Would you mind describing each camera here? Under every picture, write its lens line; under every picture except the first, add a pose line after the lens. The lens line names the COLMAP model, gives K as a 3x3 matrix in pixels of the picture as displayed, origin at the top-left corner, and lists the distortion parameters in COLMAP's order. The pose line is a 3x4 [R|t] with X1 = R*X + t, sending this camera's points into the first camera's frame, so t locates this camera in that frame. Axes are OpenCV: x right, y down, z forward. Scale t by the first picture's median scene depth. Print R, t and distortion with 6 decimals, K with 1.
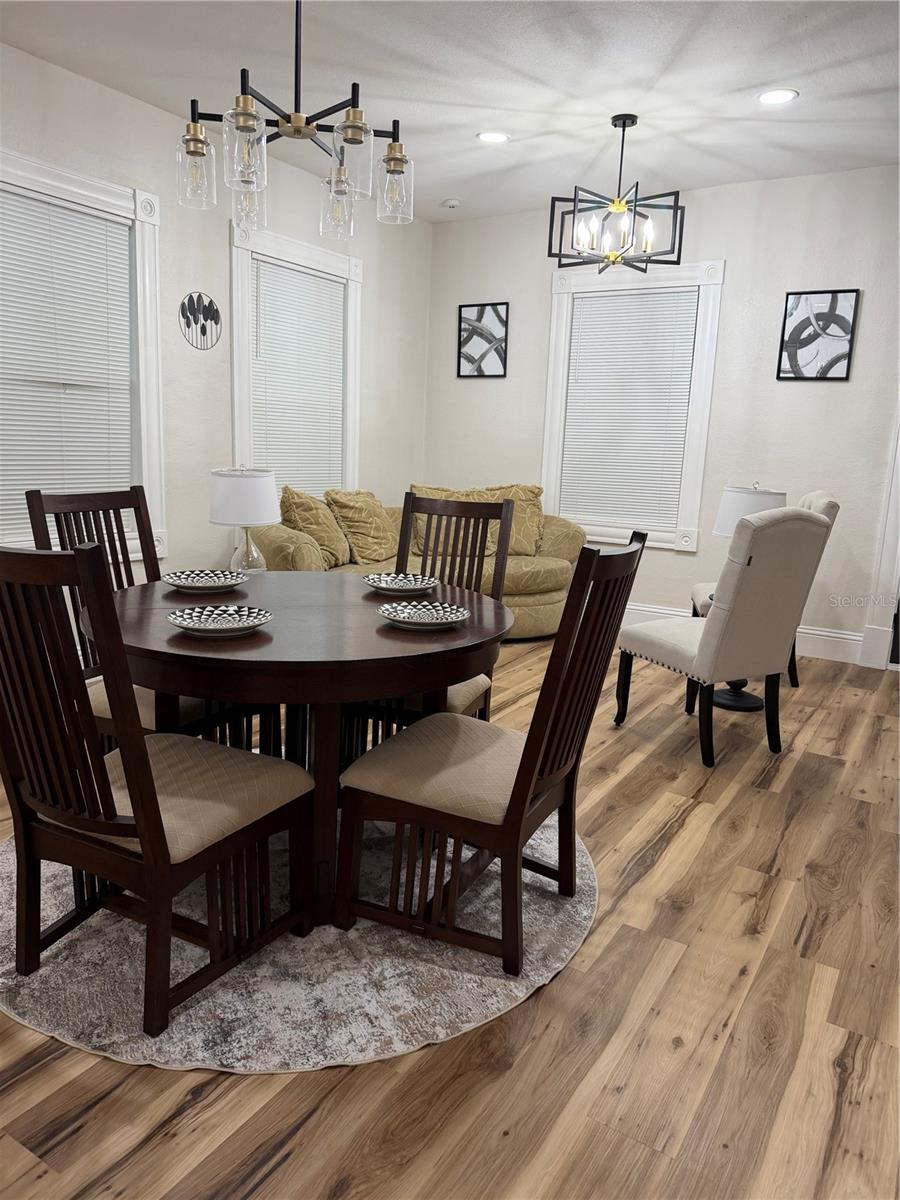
lens RADIAL K [[833.3, 0, 455.0], [0, 833.3, 598.6], [0, 0, 1]] dist [0.032573, -0.042985]
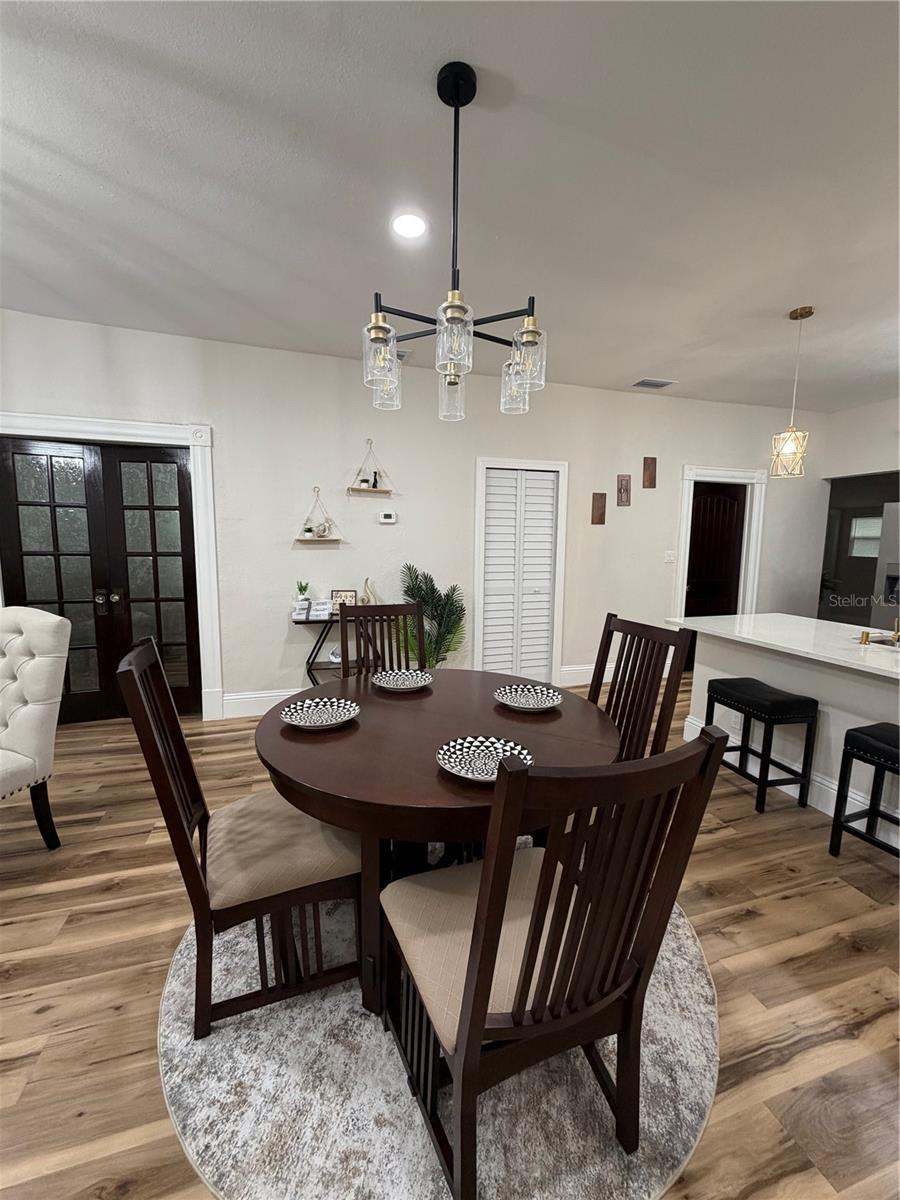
lens RADIAL K [[478.9, 0, 449.9], [0, 478.9, 596.8], [0, 0, 1]] dist [0.000028, -0.000027]
pose [[-0.754357, -0.128389, 0.643787, -0.528391], [0.080719, 0.955106, 0.285057, -0.299513], [-0.651483, 0.267000, -0.710127, 1.236127]]
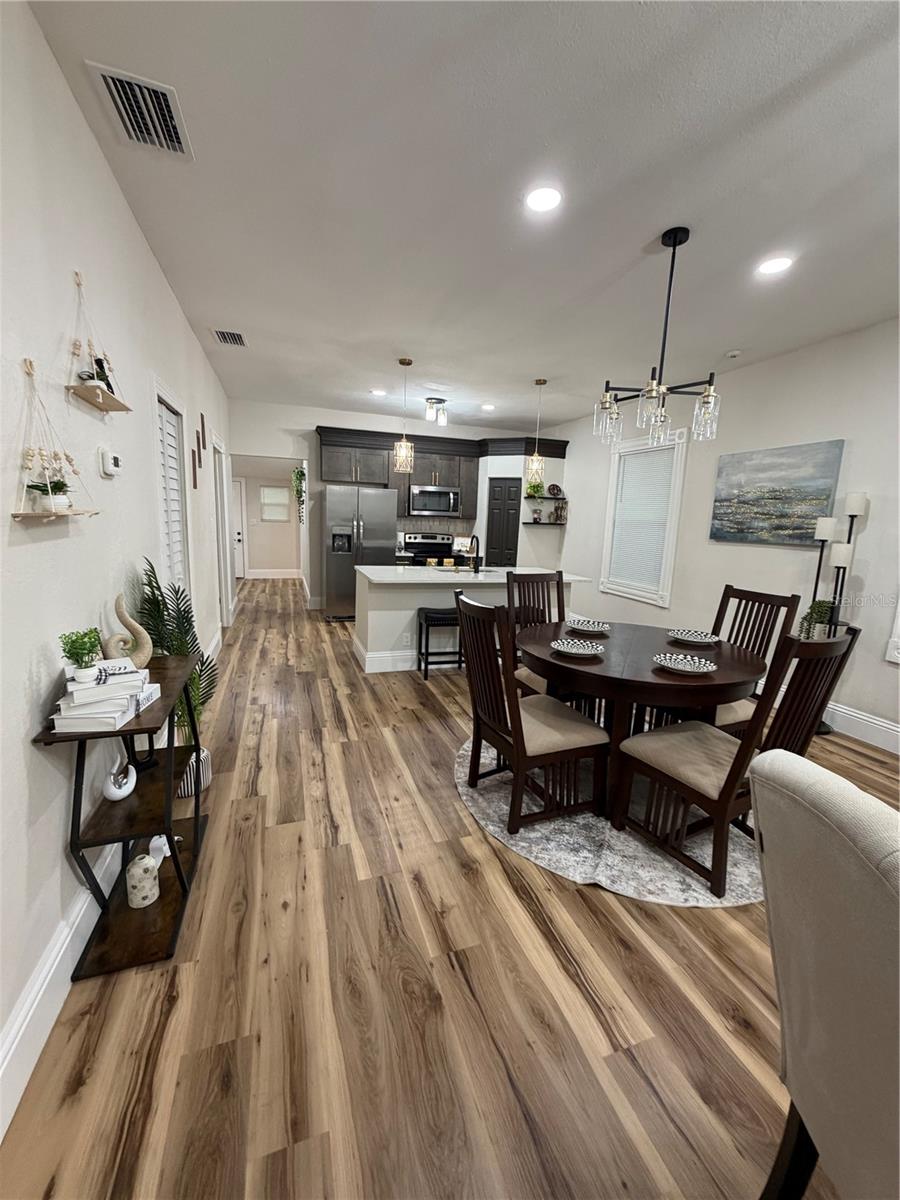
lens RADIAL K [[478.9, 0, 448.9], [0, 478.9, 597.2], [0, 0, 1]] dist [0.000028, -0.000027]
pose [[-0.630512, 0.062678, -0.773645, 0.748728], [-0.210389, 0.945619, 0.248075, -0.226363], [0.747122, 0.319181, -0.583037, 1.099433]]
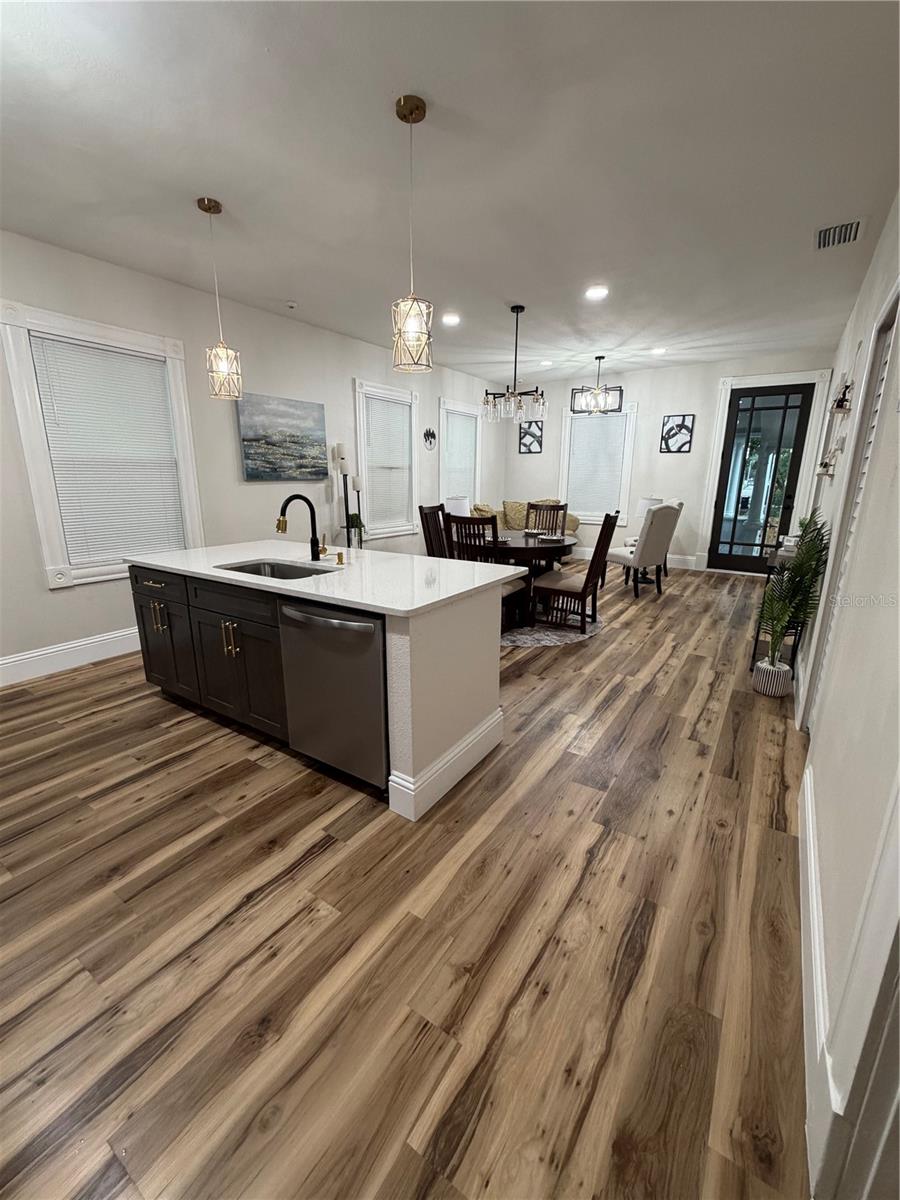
lens RADIAL K [[478.9, 0, 457.3], [0, 478.9, 600.5], [0, 0, 1]] dist [0.000028, -0.000027]
pose [[0.998841, -0.024532, -0.041399, -0.277371], [0.027090, 0.997684, 0.062385, 0.113772], [0.039773, -0.063434, 0.997193, -0.773942]]
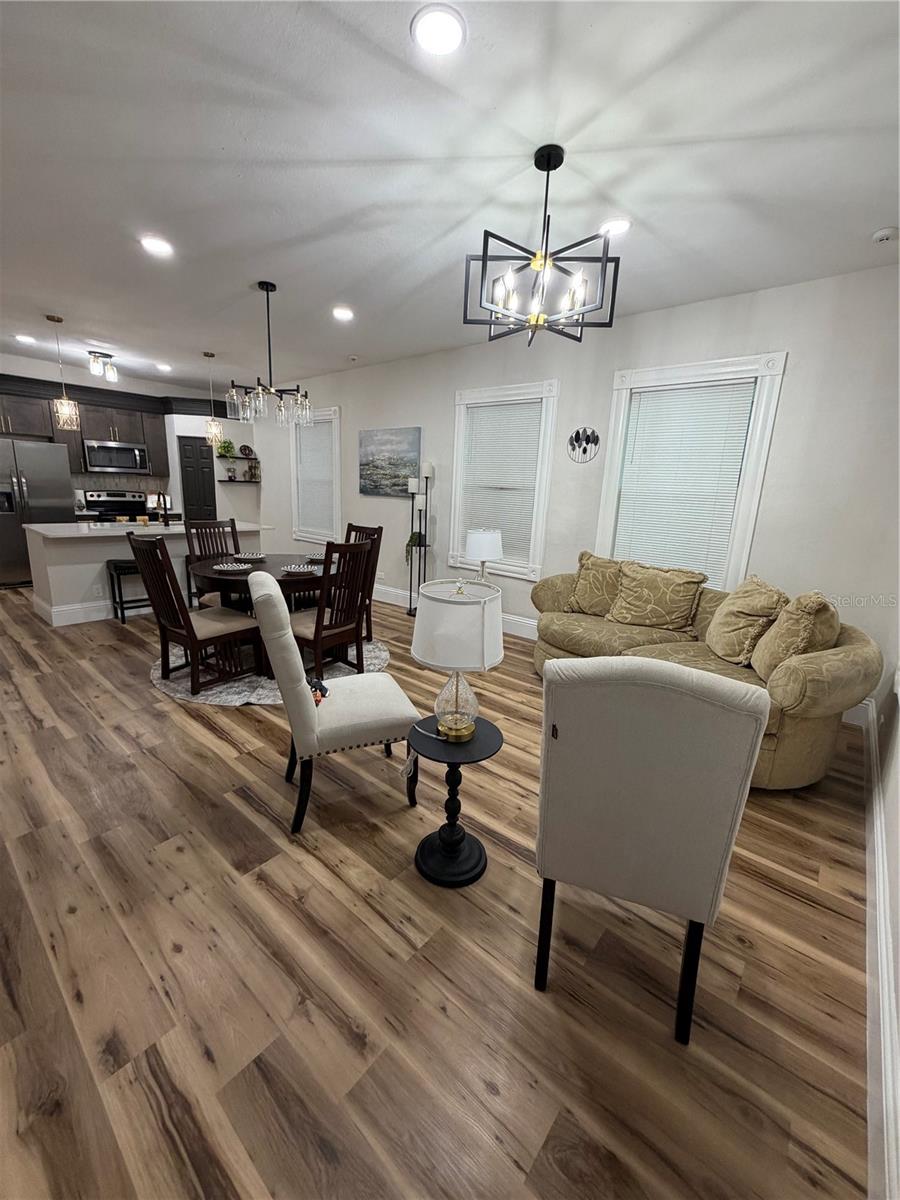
lens RADIAL K [[478.9, 0, 453.6], [0, 478.9, 598.9], [0, 0, 1]] dist [0.000028, -0.000027]
pose [[-0.141759, 0.179511, -0.973489, 1.089200], [-0.236646, 0.948760, 0.209412, -0.296646], [0.961199, 0.260058, -0.092015, 1.481903]]
